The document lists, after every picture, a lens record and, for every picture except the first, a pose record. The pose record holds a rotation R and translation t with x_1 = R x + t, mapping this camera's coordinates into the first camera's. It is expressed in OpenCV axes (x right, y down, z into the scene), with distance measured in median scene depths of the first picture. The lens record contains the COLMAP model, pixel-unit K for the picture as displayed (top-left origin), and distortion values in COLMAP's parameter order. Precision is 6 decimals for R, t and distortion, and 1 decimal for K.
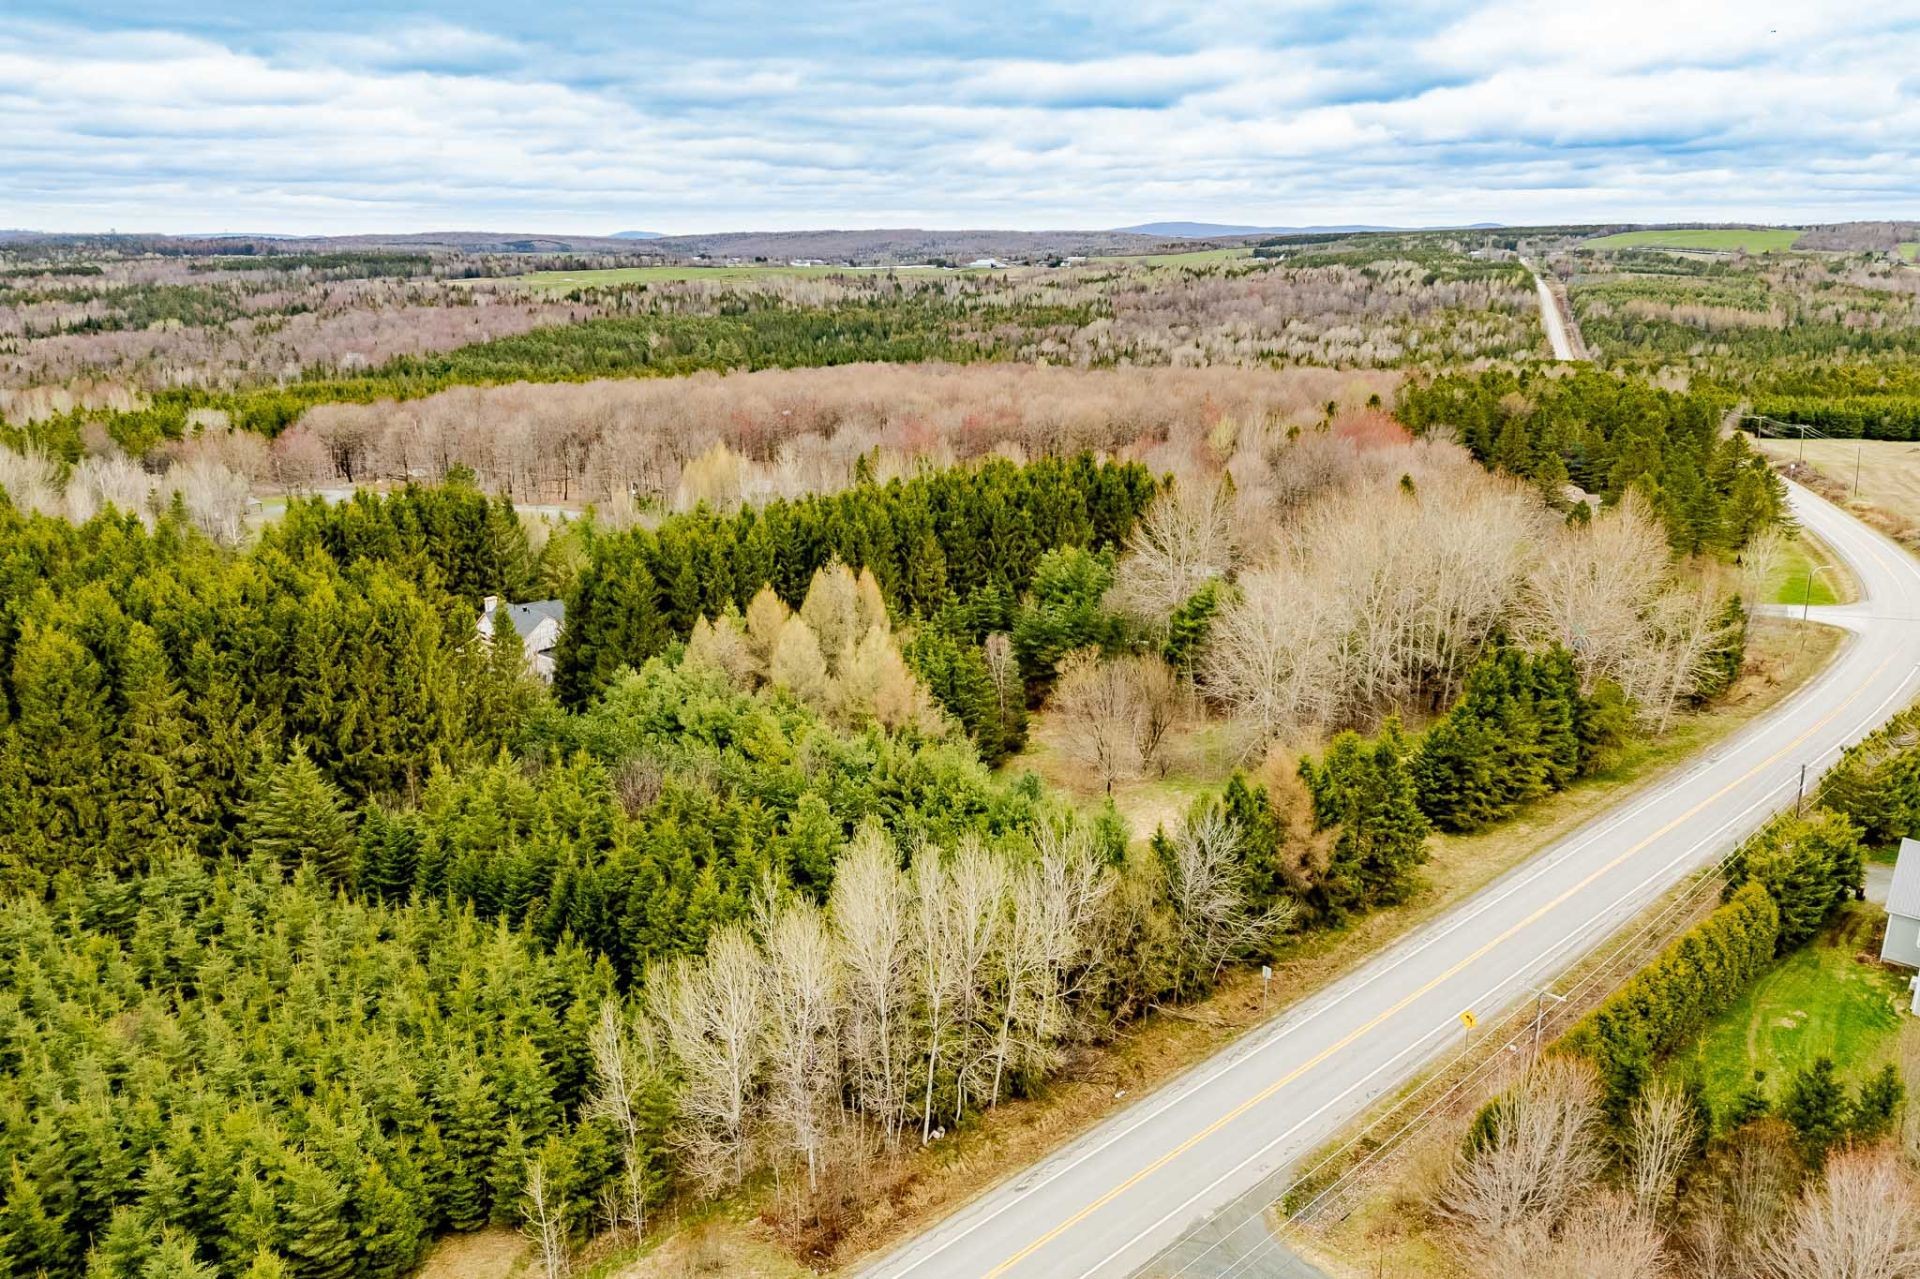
lens RADIAL K [[1428.3, 0, 1078.7], [0, 1428.3, 630.9], [0, 0, 1]] dist [0.039779, -0.052429]
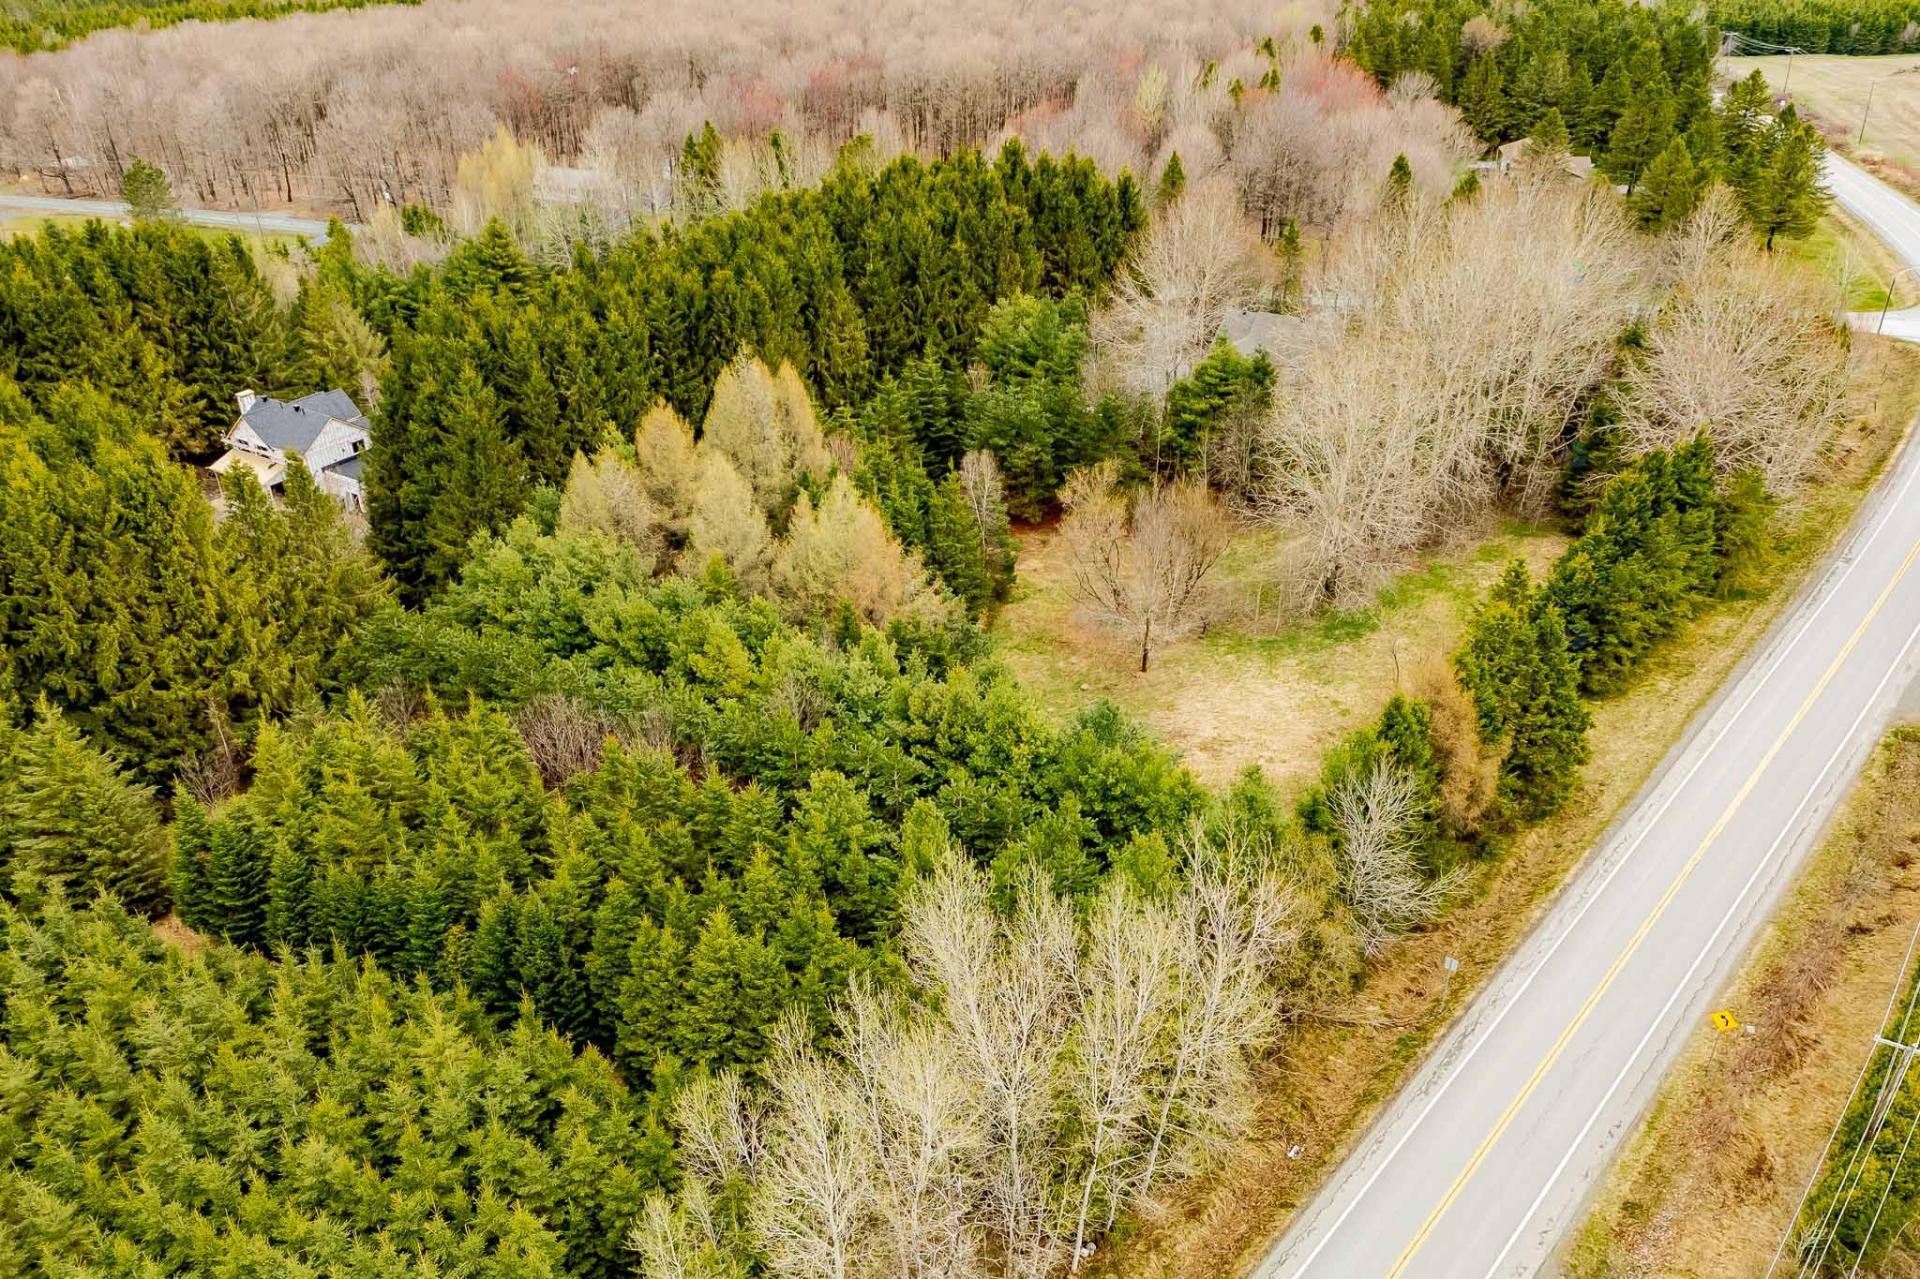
lens RADIAL K [[1402.0, 0, 961.8], [0, 1402.0, 675.6], [0, 0, 1]] dist [0.015691, -0.009103]
pose [[0.992801, -0.069158, 0.097796, -0.145136], [0.035023, 0.948402, 0.315129, -0.118039], [-0.114544, -0.309435, 0.943997, 0.267246]]
